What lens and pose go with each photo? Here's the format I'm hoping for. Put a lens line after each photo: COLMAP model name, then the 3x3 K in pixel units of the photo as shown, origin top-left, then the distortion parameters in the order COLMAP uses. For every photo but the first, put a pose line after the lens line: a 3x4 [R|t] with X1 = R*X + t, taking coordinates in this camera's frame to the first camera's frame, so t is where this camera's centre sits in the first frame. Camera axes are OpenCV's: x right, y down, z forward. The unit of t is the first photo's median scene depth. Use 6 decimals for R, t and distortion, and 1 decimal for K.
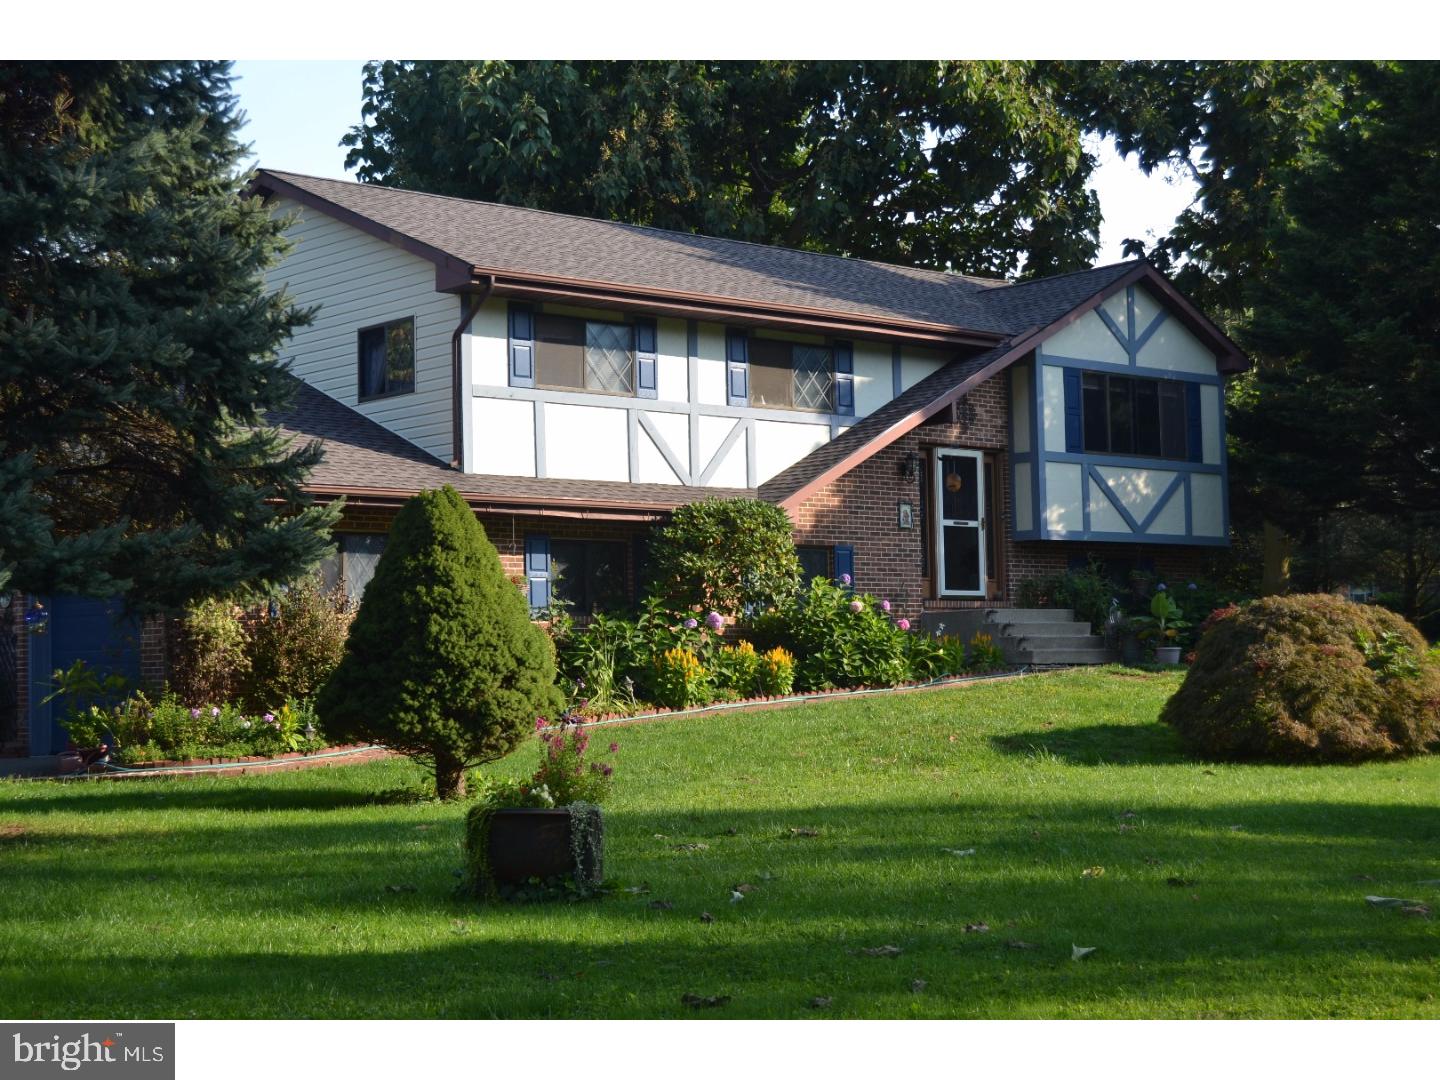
lens RADIAL K [[2388.4, 0, 720.2], [0, 2388.4, 540.1], [0, 0, 1]] dist [-0.005424, 0.000000]
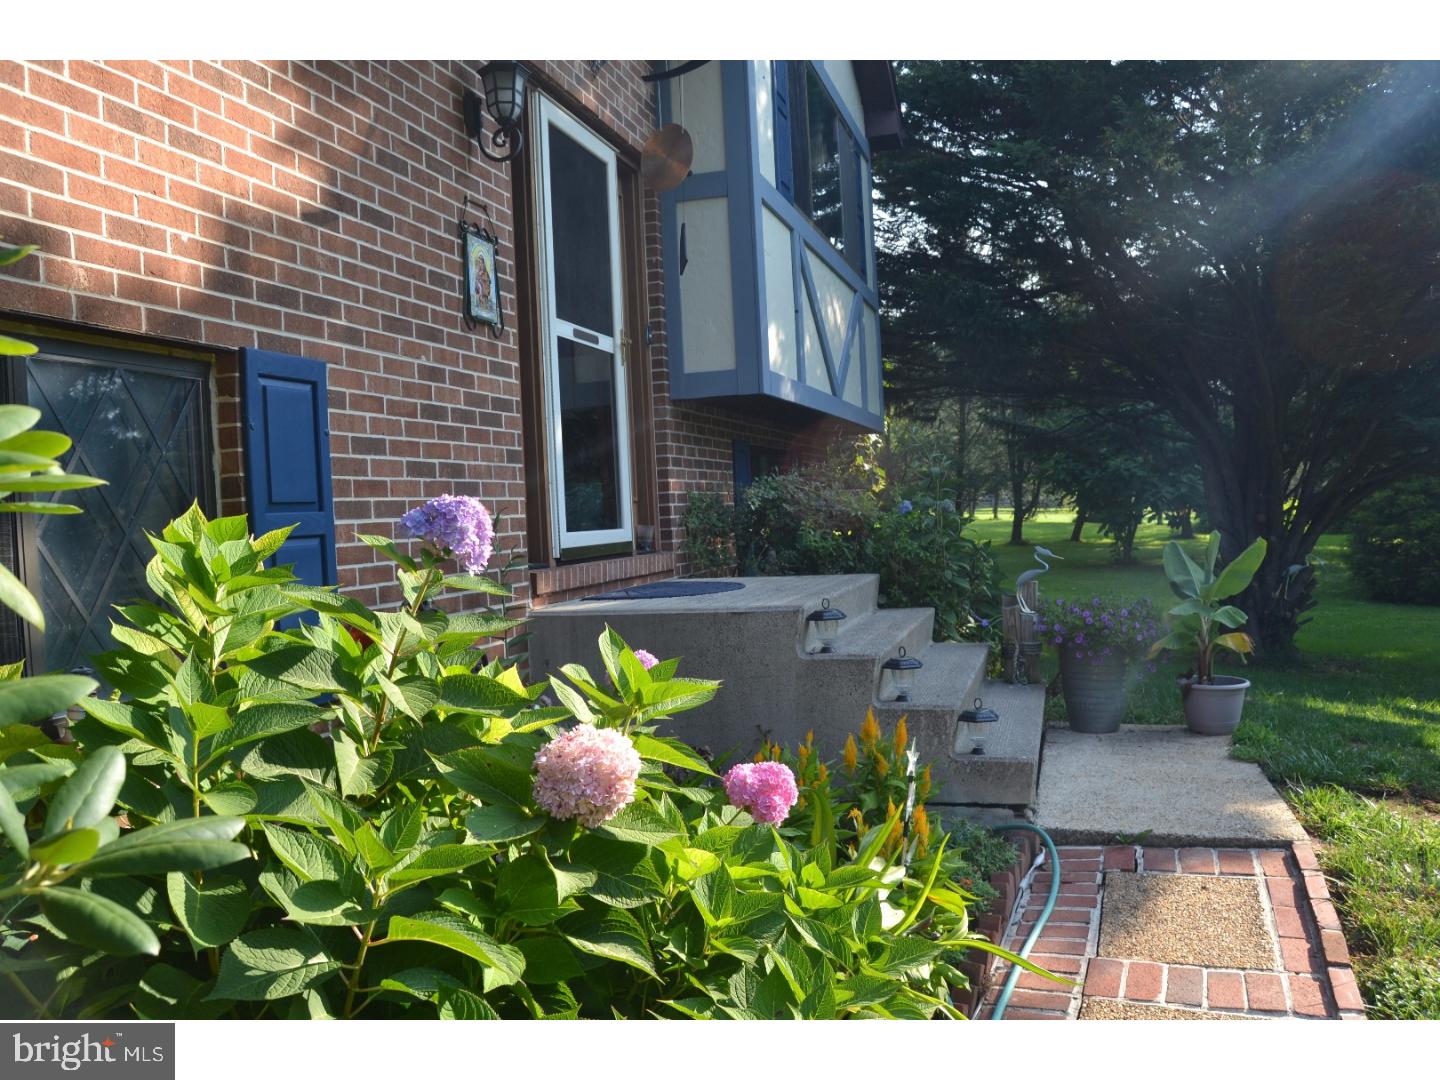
lens RADIAL K [[1136.2, 0, 722.6], [0, 1136.2, 537.8], [0, 0, 1]] dist [-0.009612, -0.001525]
pose [[0.843821, -0.021862, 0.536179, 0.028524], [-0.018211, 0.997428, 0.069329, 0.010409], [-0.536316, -0.068266, 0.841252, 0.856667]]
